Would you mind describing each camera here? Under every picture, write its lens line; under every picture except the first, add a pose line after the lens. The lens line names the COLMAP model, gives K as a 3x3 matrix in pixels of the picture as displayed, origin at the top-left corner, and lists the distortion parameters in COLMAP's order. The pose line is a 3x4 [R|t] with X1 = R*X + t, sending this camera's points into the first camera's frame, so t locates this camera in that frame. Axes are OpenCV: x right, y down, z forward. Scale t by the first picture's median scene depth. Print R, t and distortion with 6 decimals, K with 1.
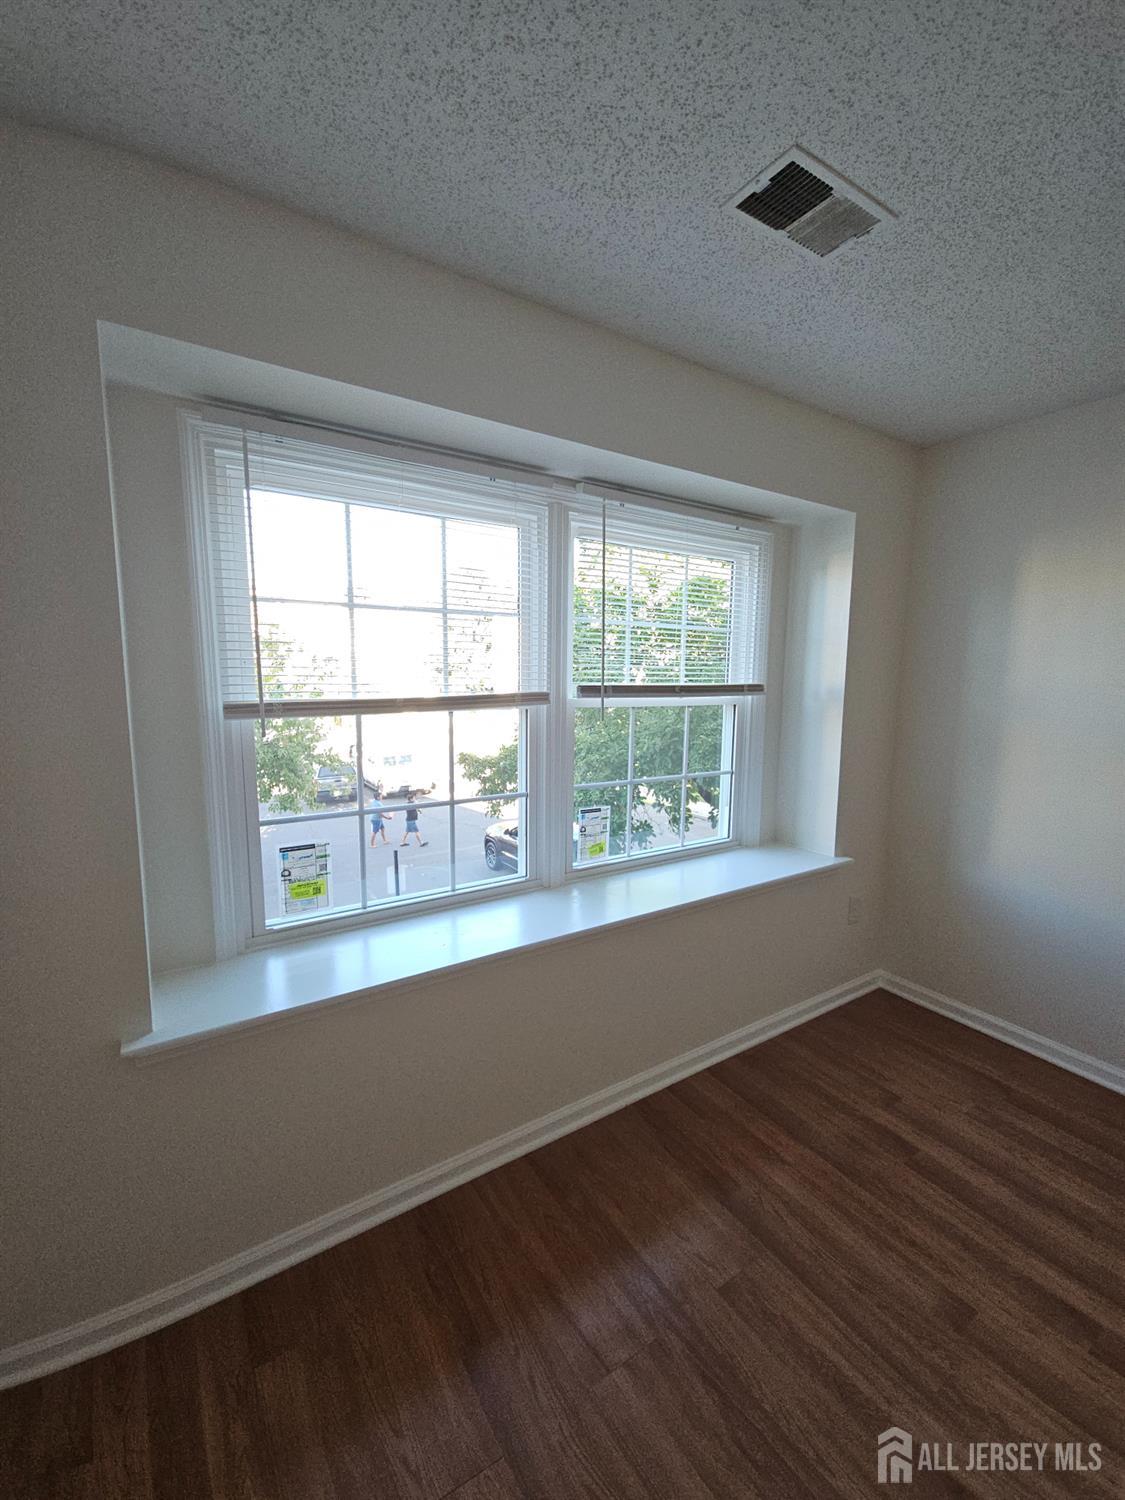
lens RADIAL K [[603.6, 0, 560.8], [0, 603.6, 755.0], [0, 0, 1]] dist [-0.001299, -0.000368]
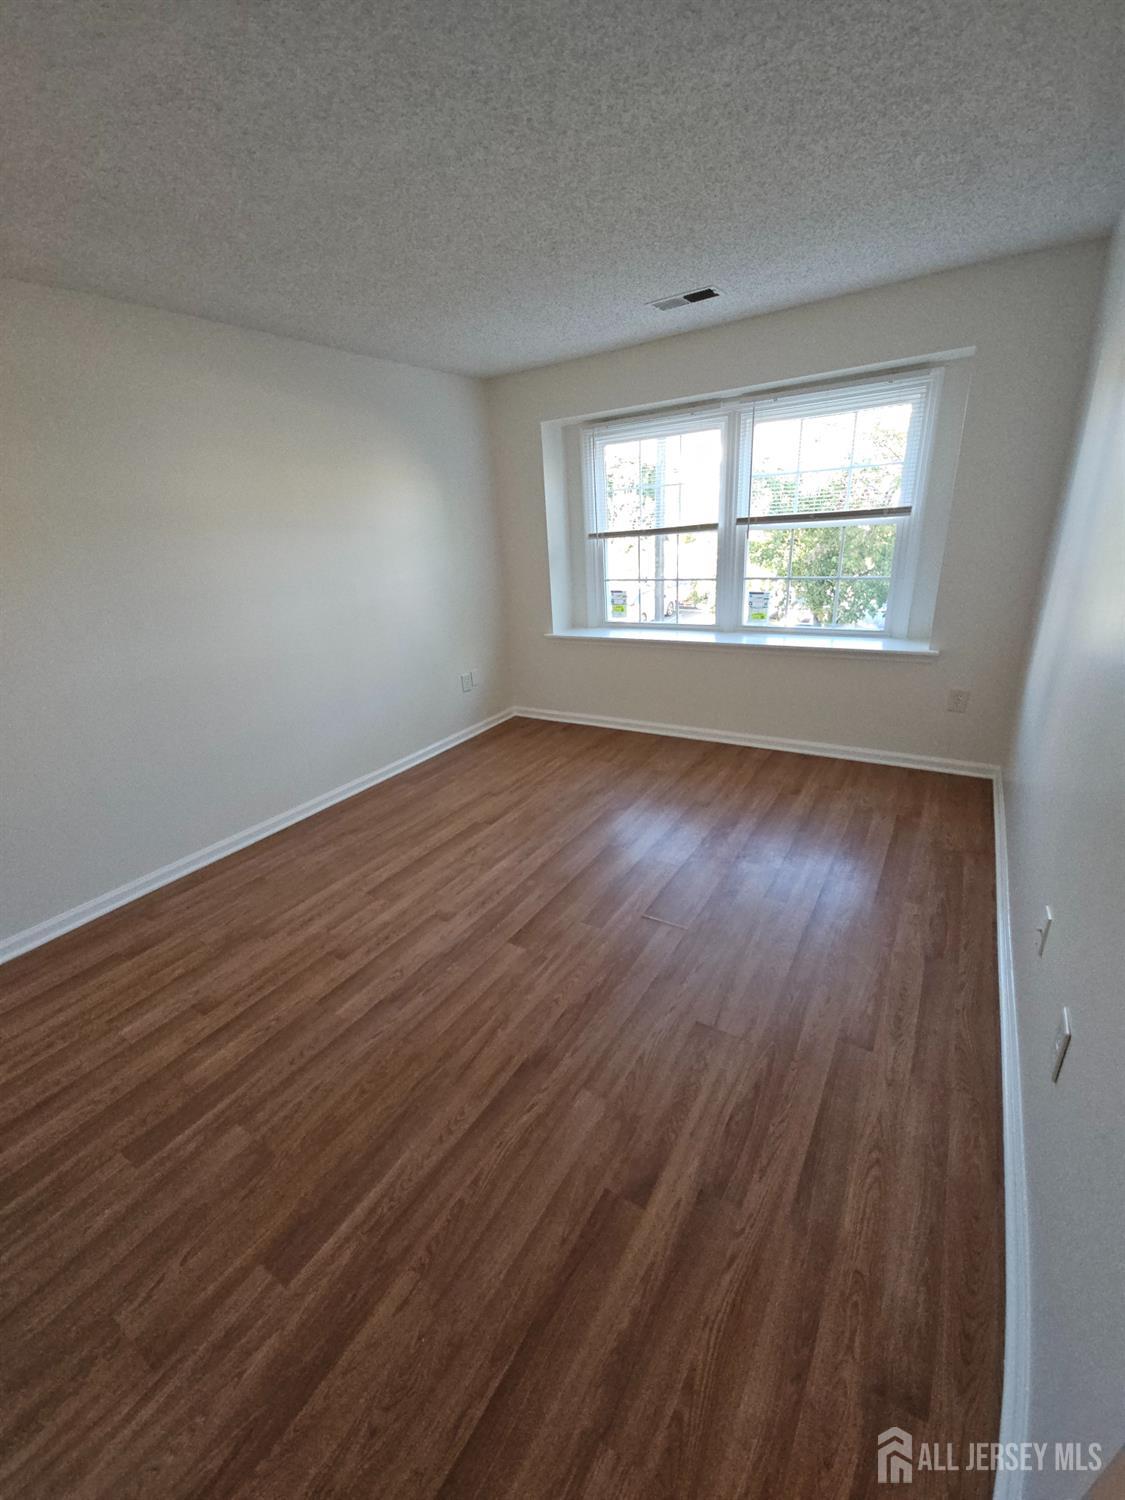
lens RADIAL K [[603.6, 0, 555.5], [0, 603.6, 752.8], [0, 0, 1]] dist [-0.001299, -0.000368]
pose [[0.425174, 0.289802, -0.857462, 1.733612], [-0.050426, 0.953468, 0.297246, 0.052626], [0.903706, -0.083143, 0.420004, -0.355758]]
